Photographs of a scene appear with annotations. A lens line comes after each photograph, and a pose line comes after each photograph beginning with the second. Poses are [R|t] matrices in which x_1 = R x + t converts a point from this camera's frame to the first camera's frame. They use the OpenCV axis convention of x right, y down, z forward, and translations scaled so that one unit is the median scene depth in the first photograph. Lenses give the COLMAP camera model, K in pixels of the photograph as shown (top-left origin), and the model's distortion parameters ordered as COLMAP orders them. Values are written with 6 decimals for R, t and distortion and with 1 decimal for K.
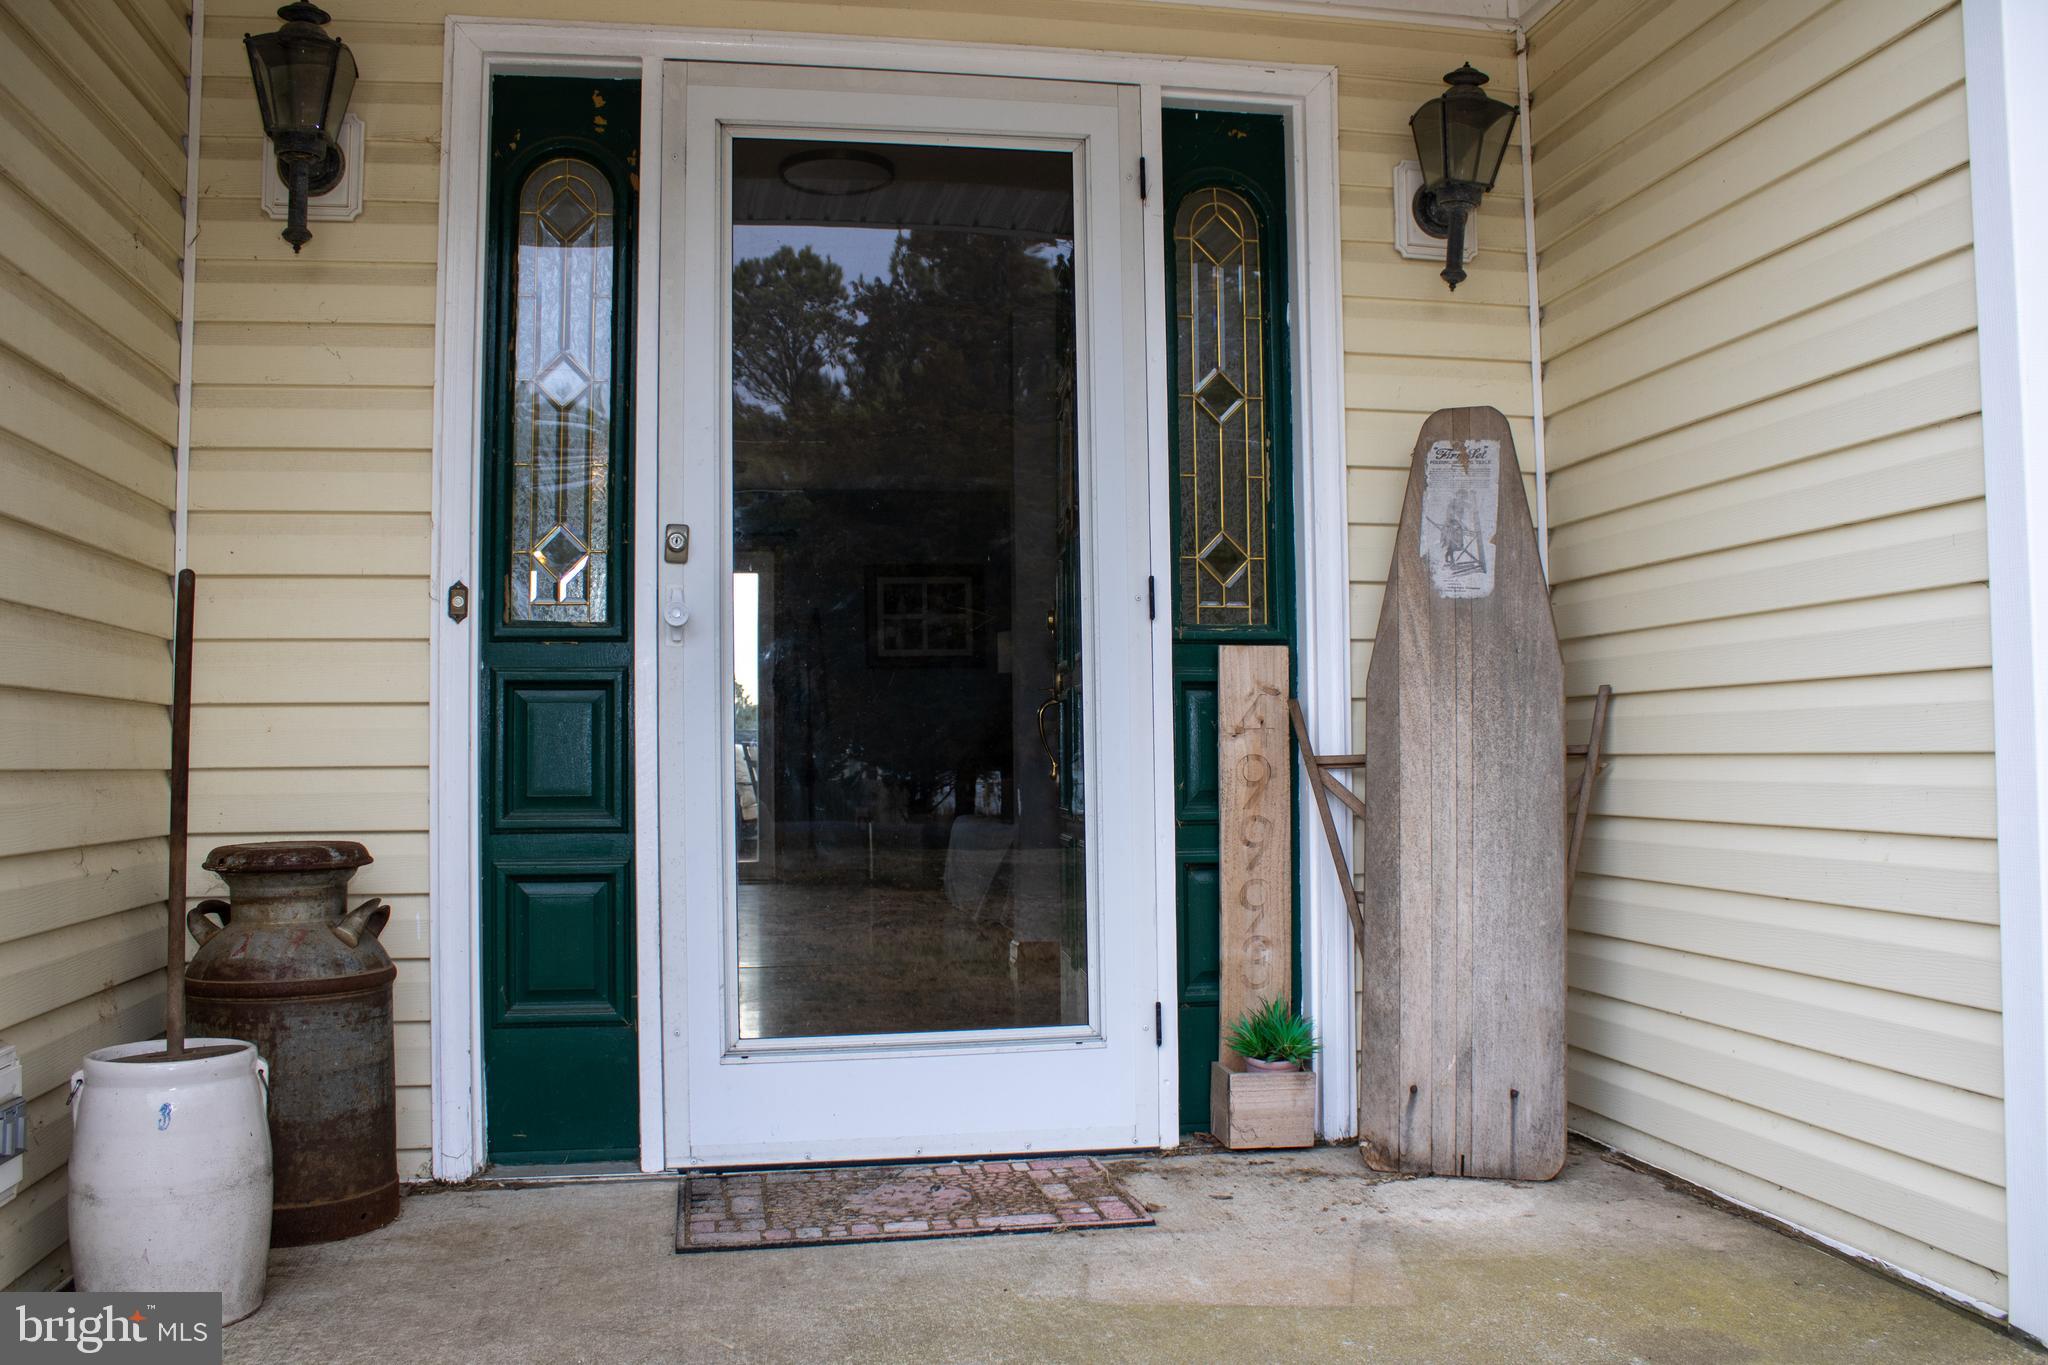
lens RADIAL K [[1680.3, 0, 1024.0], [0, 1680.3, 682.5], [0, 0, 1]] dist [-0.166114, 0.177155]
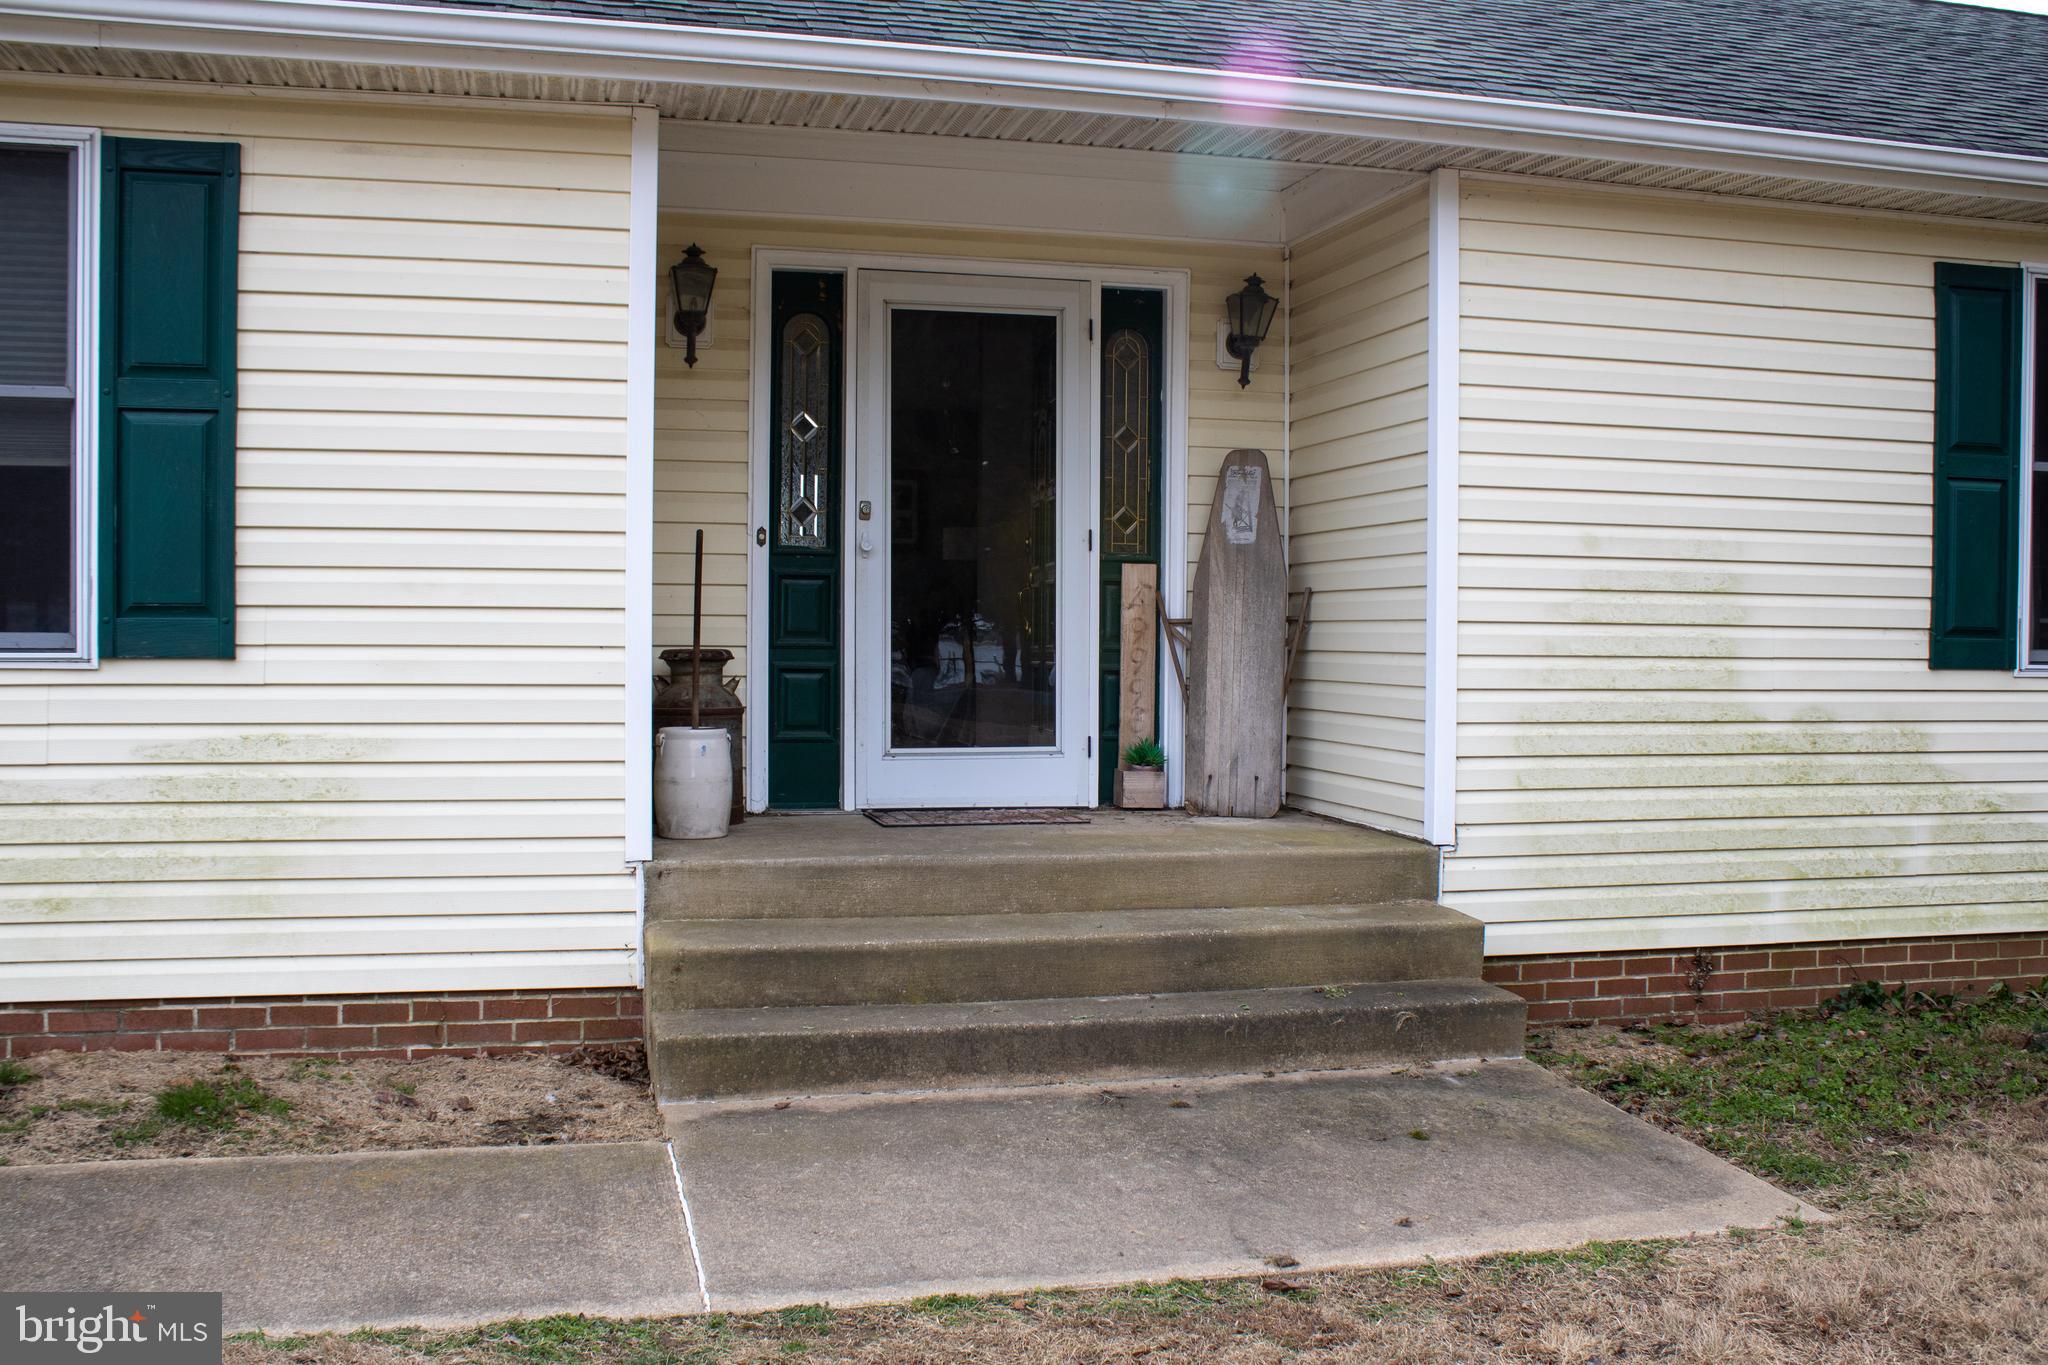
lens RADIAL K [[1873.8, 0, 1024.0], [0, 1873.8, 682.5], [0, 0, 1]] dist [-0.144530, 0.118126]
pose [[0.997127, 0.016040, 0.074032, -0.172824], [-0.020753, 0.997776, 0.063341, -0.020119], [-0.072851, -0.064695, 0.995242, -1.294497]]
